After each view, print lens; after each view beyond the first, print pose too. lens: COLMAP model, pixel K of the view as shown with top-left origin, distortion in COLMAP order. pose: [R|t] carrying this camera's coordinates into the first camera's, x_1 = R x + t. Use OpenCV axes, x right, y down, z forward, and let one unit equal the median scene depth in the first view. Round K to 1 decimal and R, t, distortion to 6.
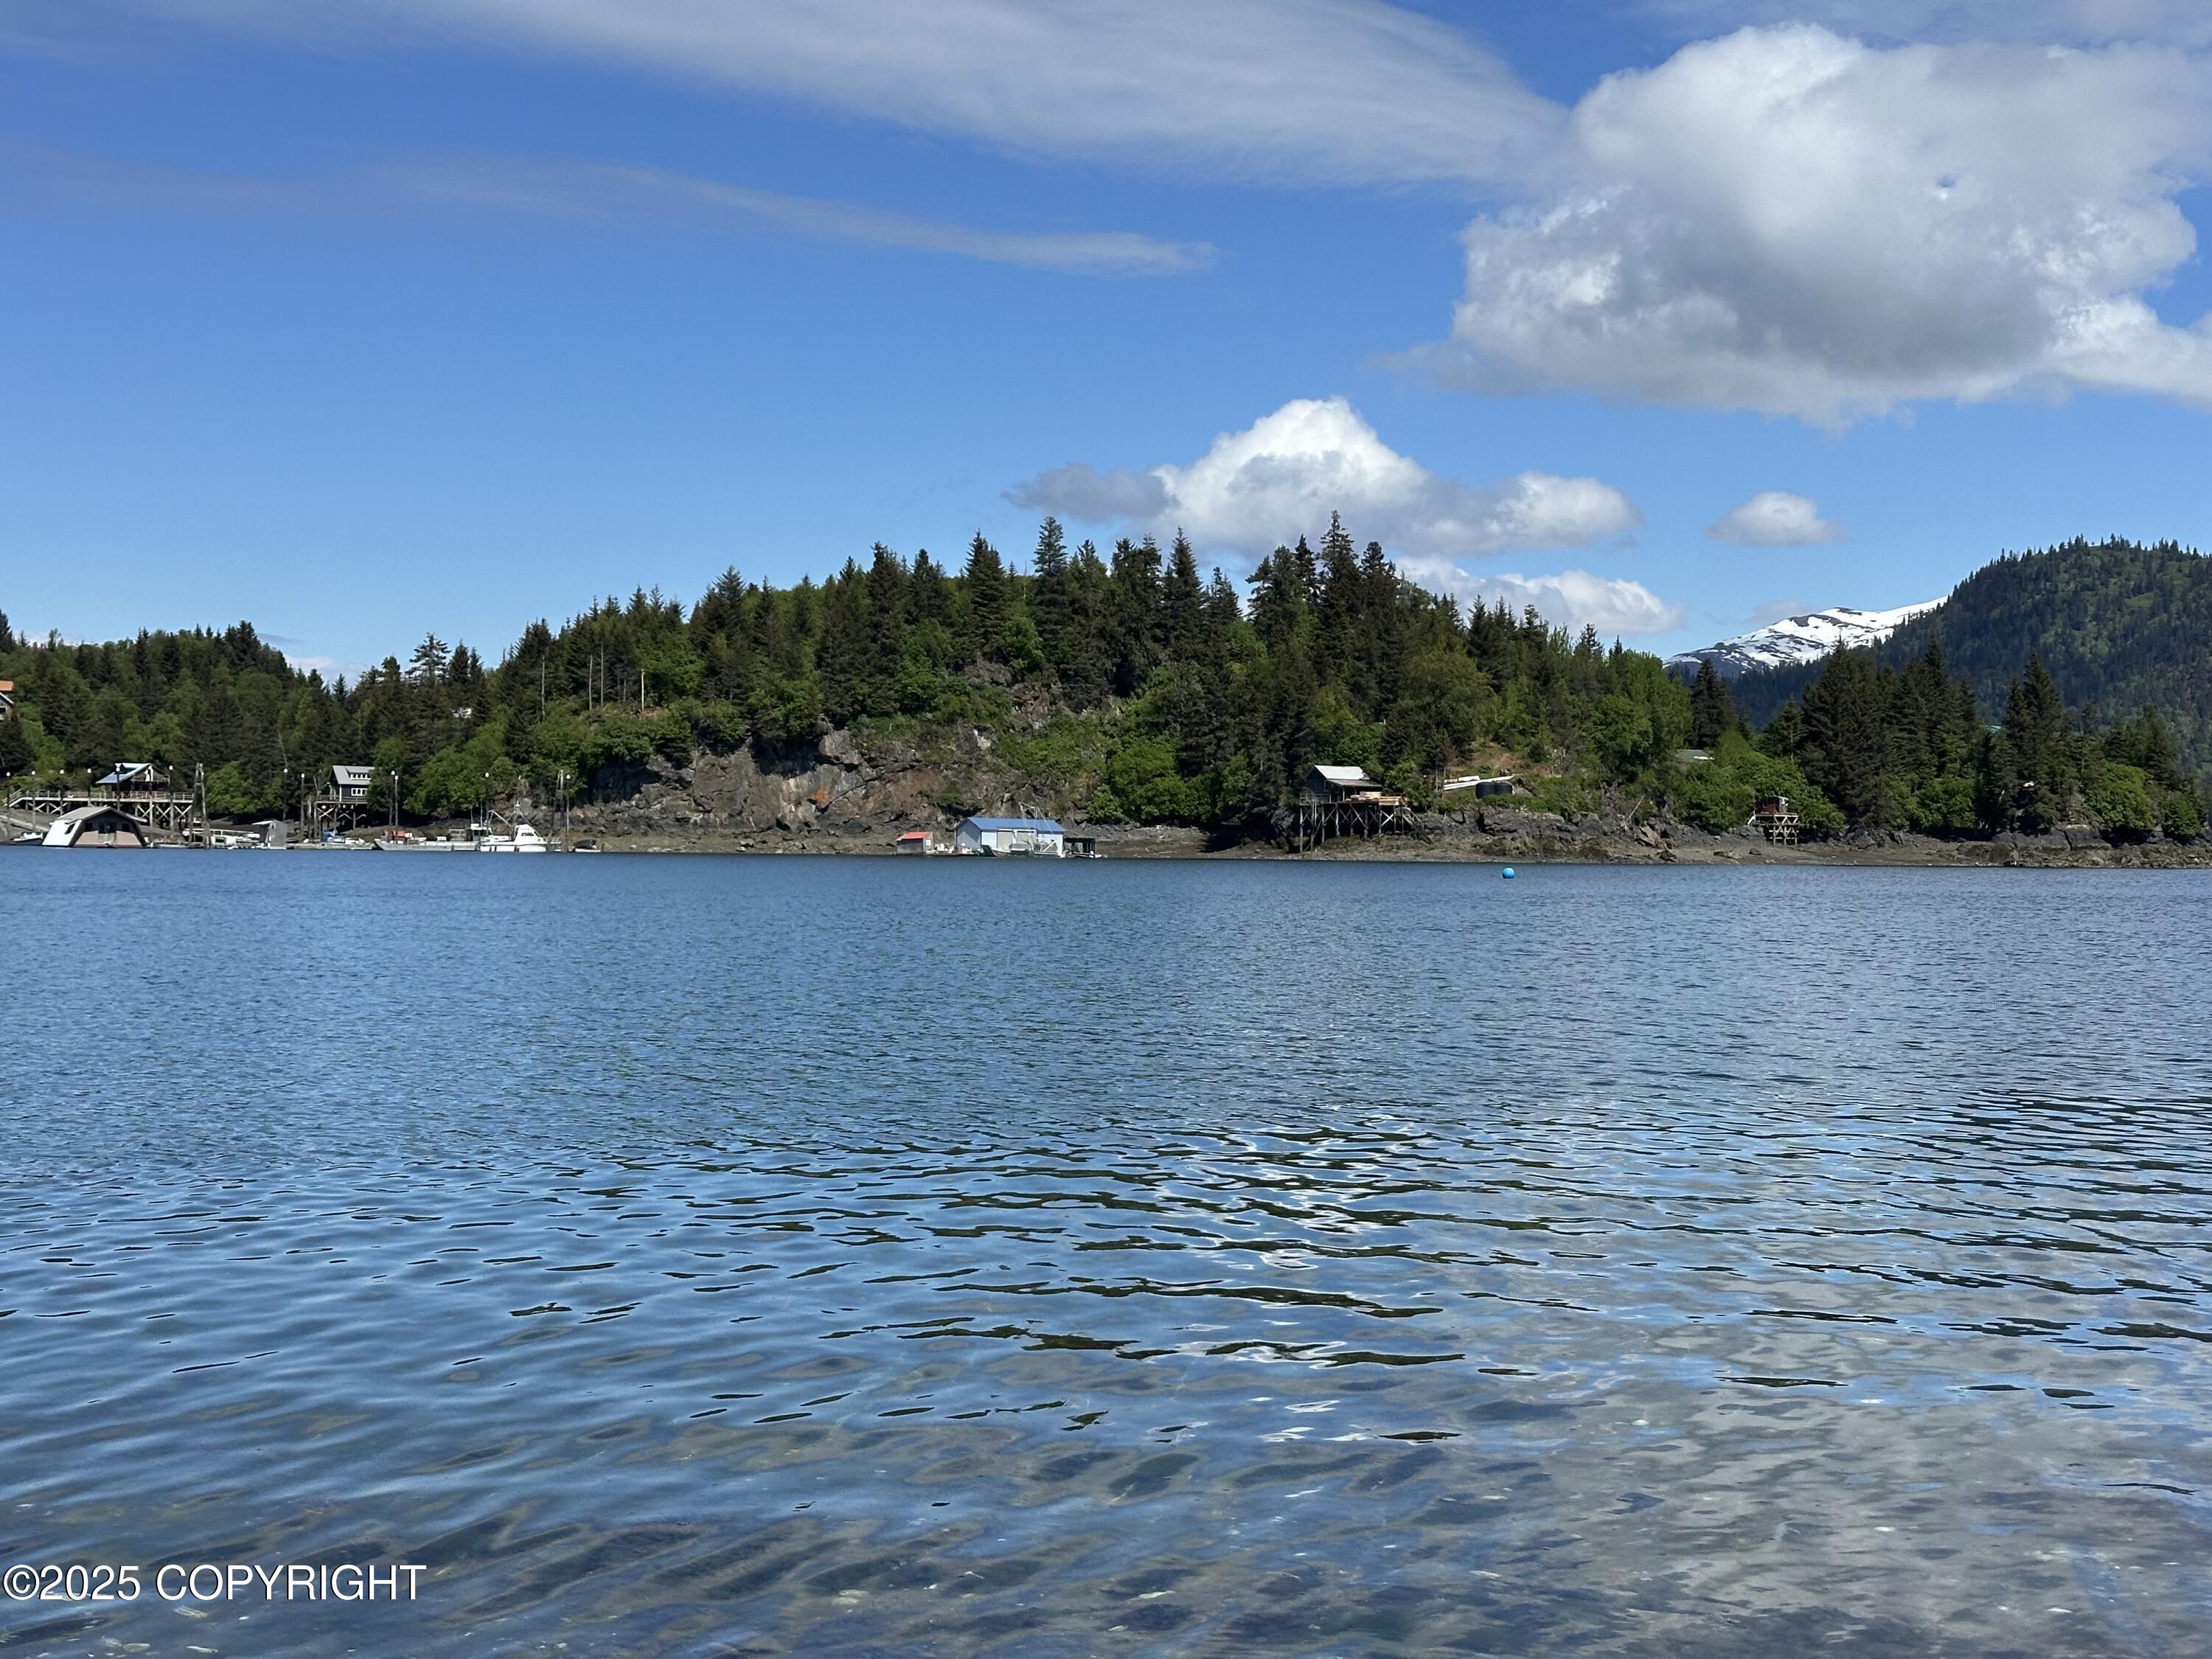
lens RADIAL K [[3059.9, 0, 1101.4], [0, 3059.9, 816.9], [0, 0, 1]] dist [0.144575, -0.055813]
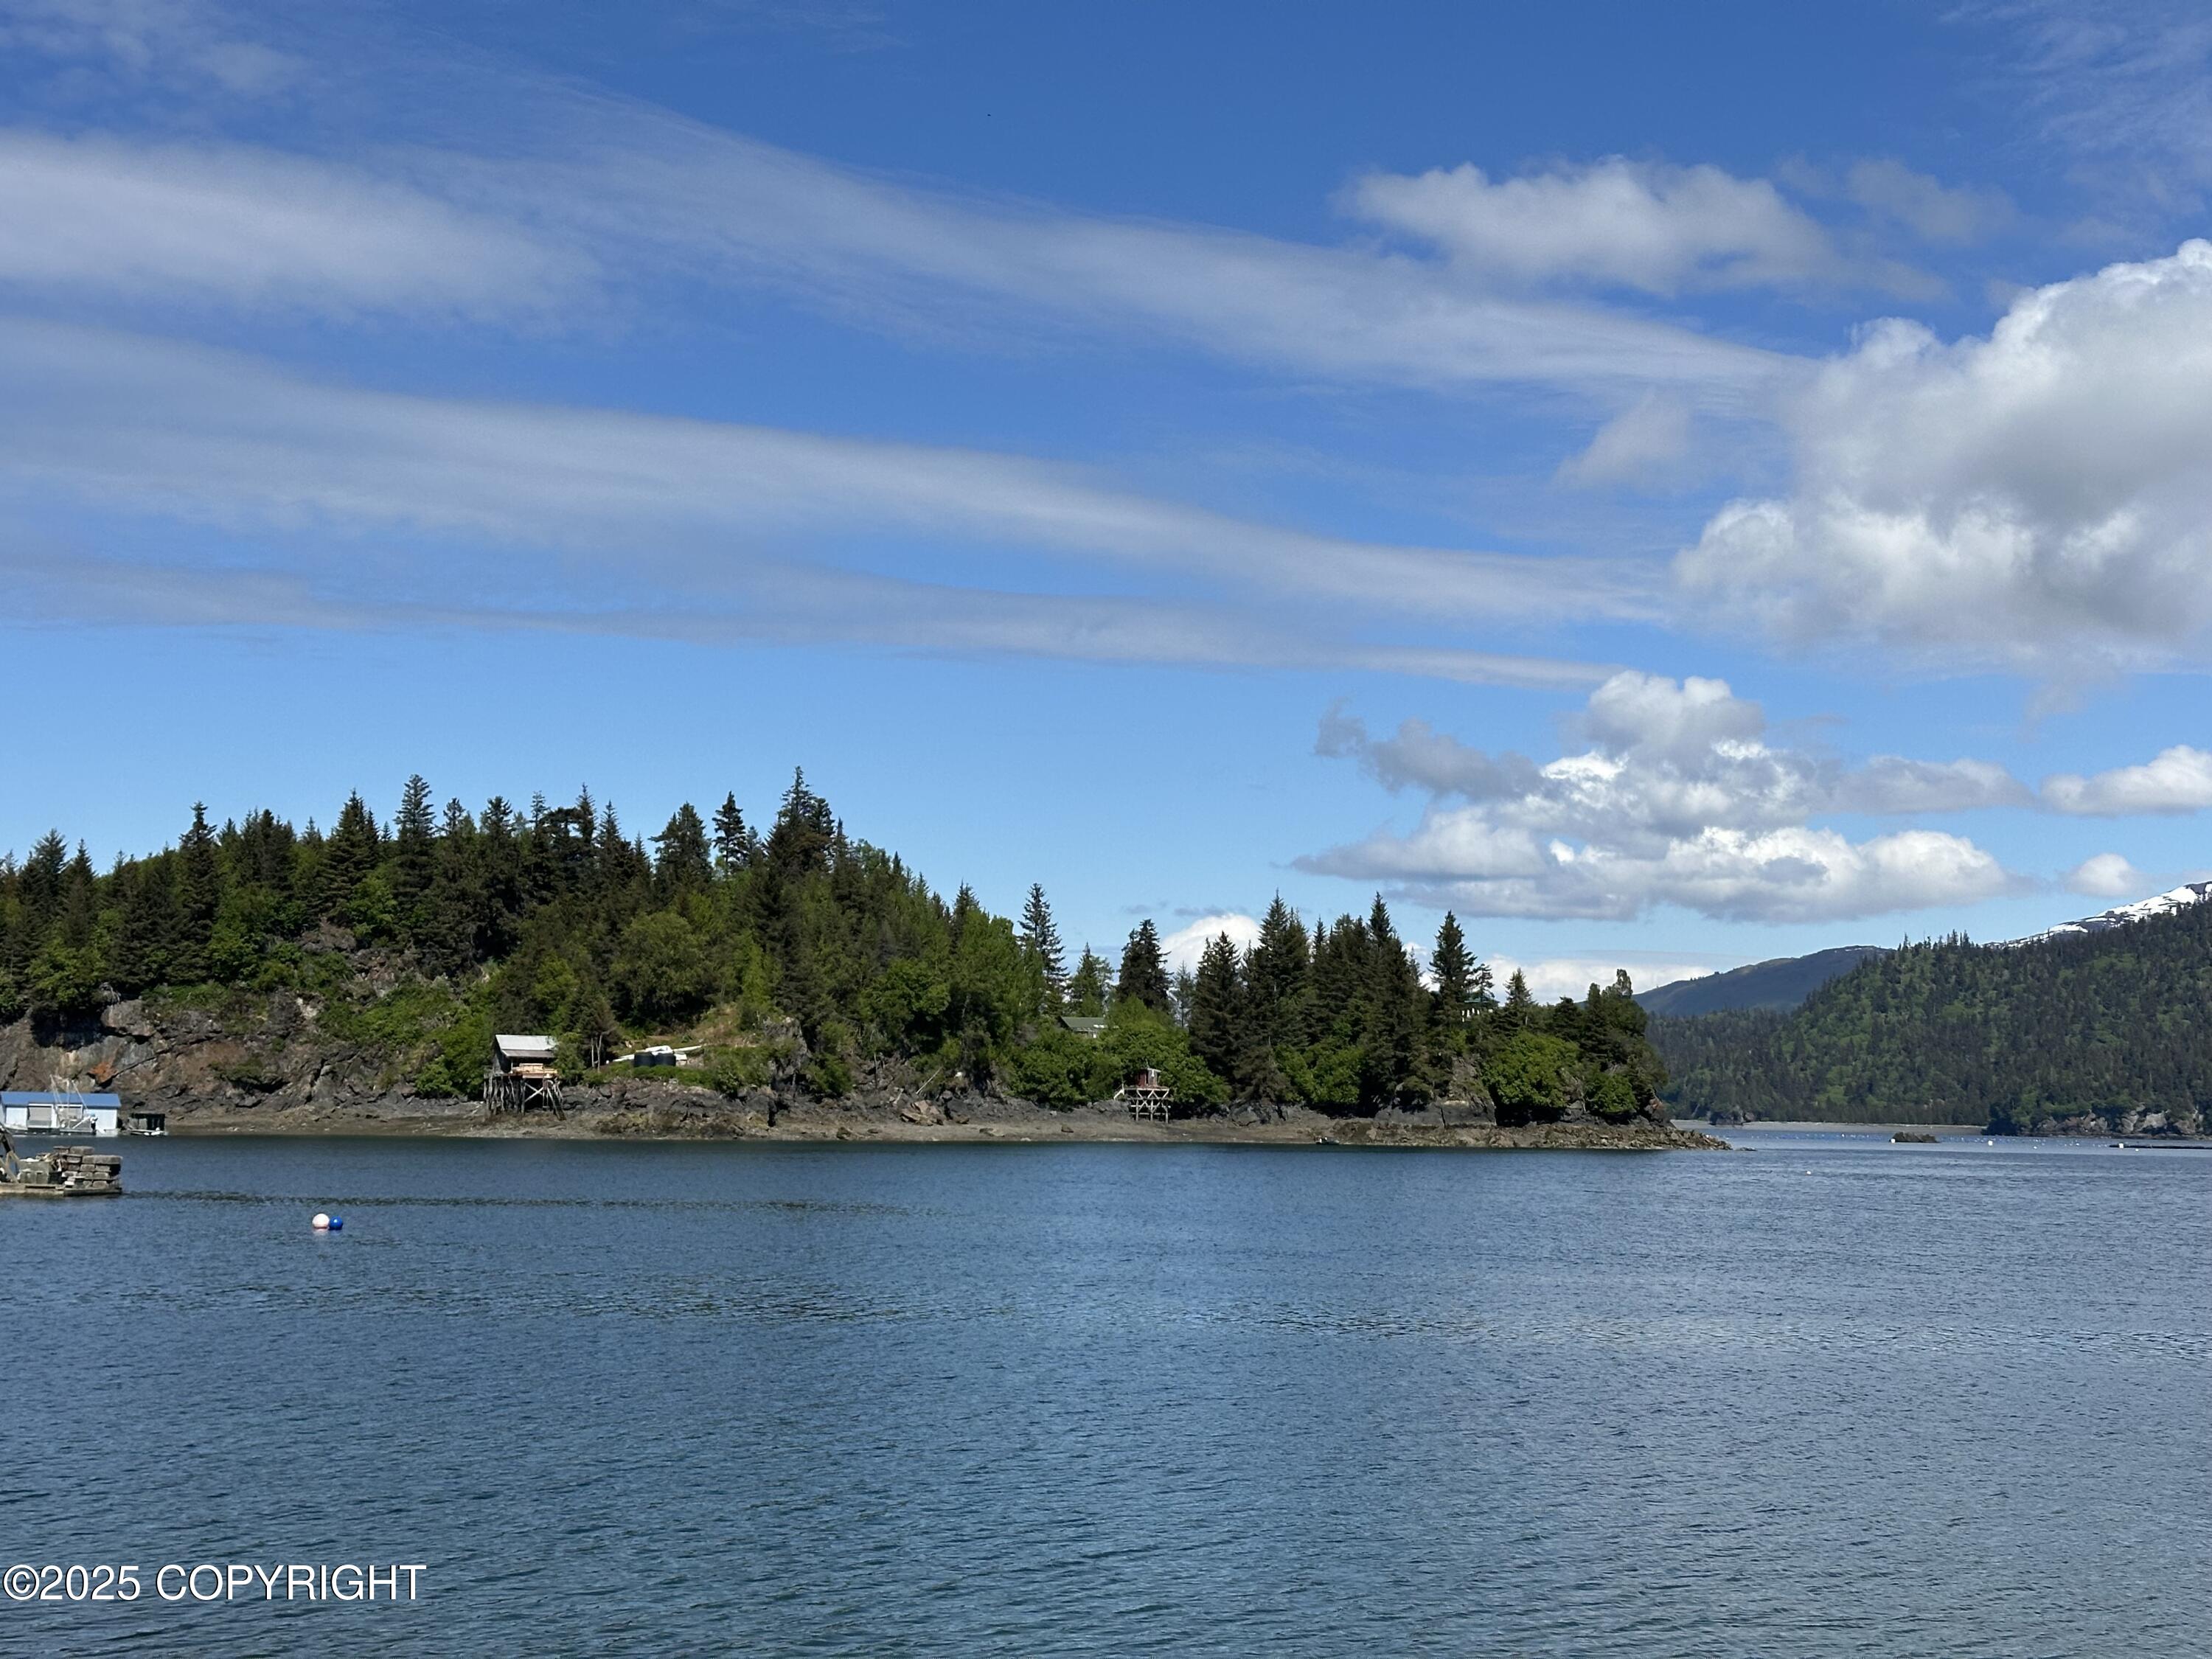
lens RADIAL K [[3059.9, 0, 1101.4], [0, 3059.9, 816.9], [0, 0, 1]] dist [0.144575, -0.055813]
pose [[0.990447, -0.009726, -0.137552, 0.331913], [-0.002468, 0.996099, -0.088208, -0.000676], [0.137873, 0.087705, 0.986559, 0.085122]]
